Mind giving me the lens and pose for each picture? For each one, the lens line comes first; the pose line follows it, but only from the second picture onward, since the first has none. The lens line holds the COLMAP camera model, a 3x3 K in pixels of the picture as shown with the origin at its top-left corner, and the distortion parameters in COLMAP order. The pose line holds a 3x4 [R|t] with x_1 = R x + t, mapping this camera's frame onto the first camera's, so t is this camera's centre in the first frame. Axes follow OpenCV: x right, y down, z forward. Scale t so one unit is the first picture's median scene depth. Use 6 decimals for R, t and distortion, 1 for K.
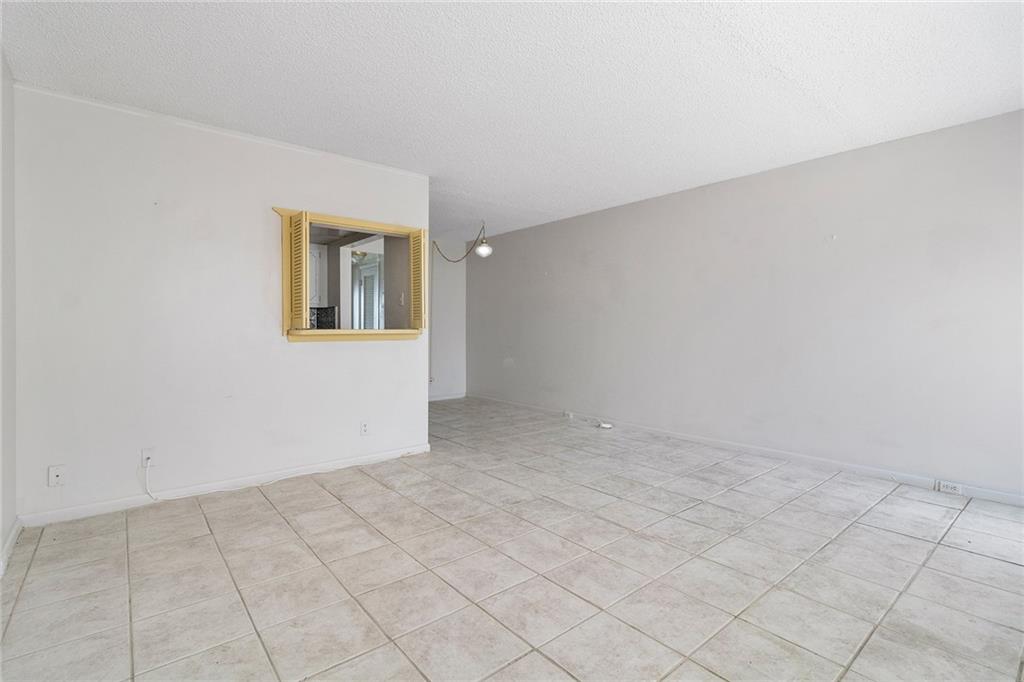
lens RADIAL K [[471.2, 0, 506.7], [0, 471.2, 336.0], [0, 0, 1]] dist [0.007684, 0.000745]
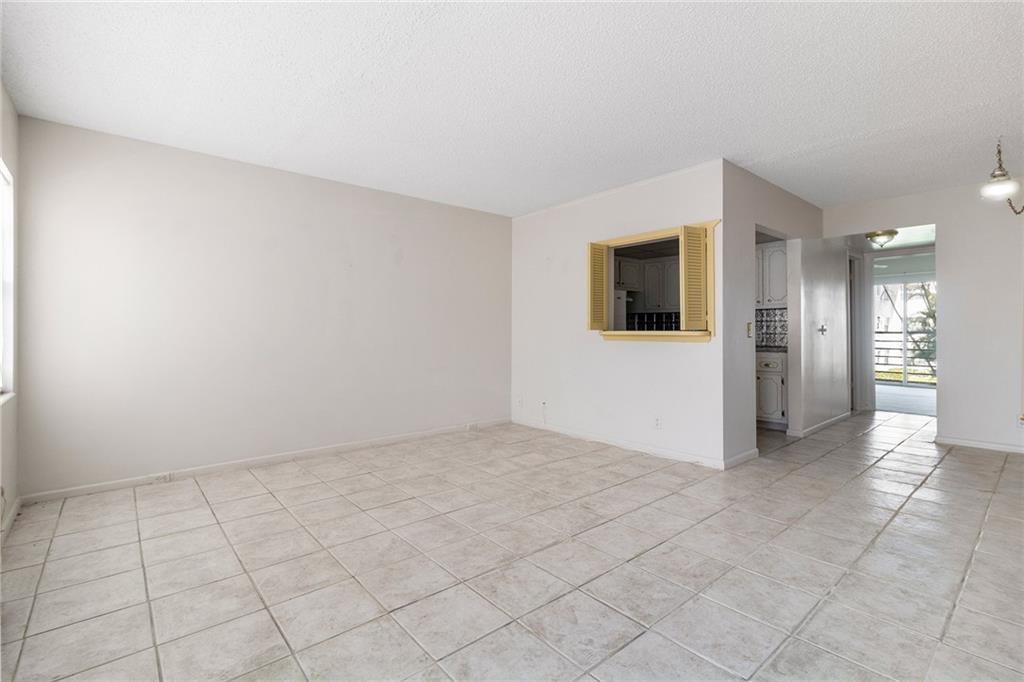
lens RADIAL K [[471.2, 0, 506.1], [0, 471.2, 336.2], [0, 0, 1]] dist [0.007684, 0.000745]
pose [[0.008856, 0.008973, -0.999921, 1.063759], [-0.013480, 0.999870, 0.008853, -0.009688], [0.999870, 0.013400, 0.008976, 0.877277]]
